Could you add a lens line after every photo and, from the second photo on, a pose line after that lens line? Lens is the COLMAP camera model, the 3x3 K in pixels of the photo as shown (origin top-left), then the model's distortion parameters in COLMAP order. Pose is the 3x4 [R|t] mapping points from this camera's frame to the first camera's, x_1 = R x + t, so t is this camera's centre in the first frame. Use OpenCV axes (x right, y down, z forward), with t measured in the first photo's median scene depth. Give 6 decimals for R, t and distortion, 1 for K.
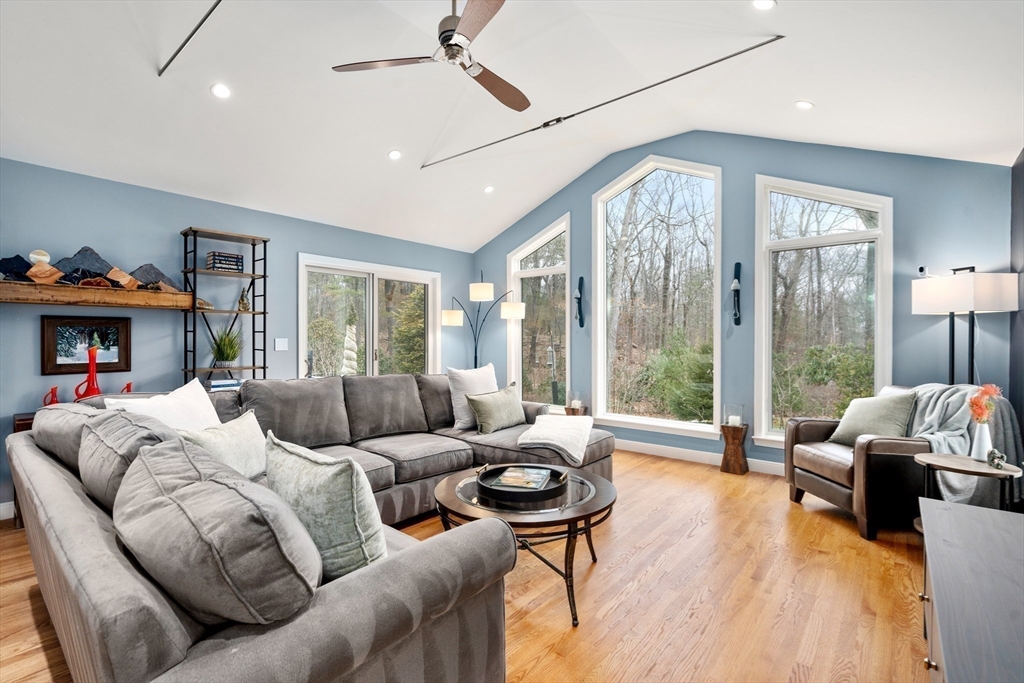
lens RADIAL K [[467.9, 0, 513.4], [0, 467.9, 340.1], [0, 0, 1]] dist [-0.001628, 0.001141]
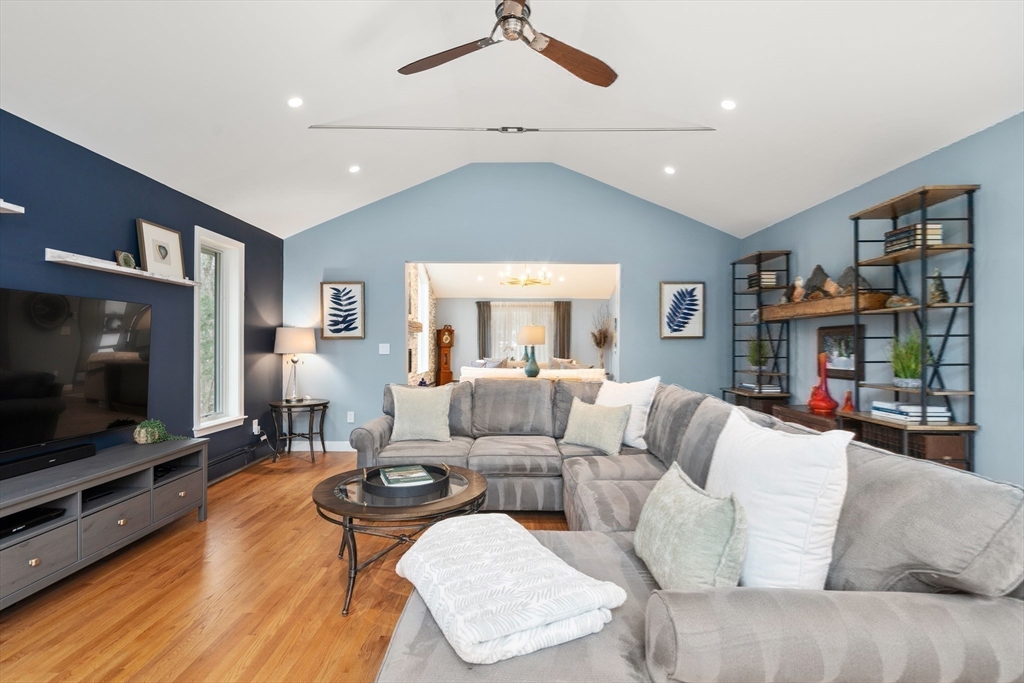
lens RADIAL K [[467.9, 0, 513.4], [0, 467.9, 340.1], [0, 0, 1]] dist [-0.001628, 0.001141]
pose [[-0.769003, -0.009450, -0.639175, 0.336432], [-0.005832, 0.999953, -0.007767, -0.005039], [0.639218, -0.002245, -0.769022, 1.287408]]
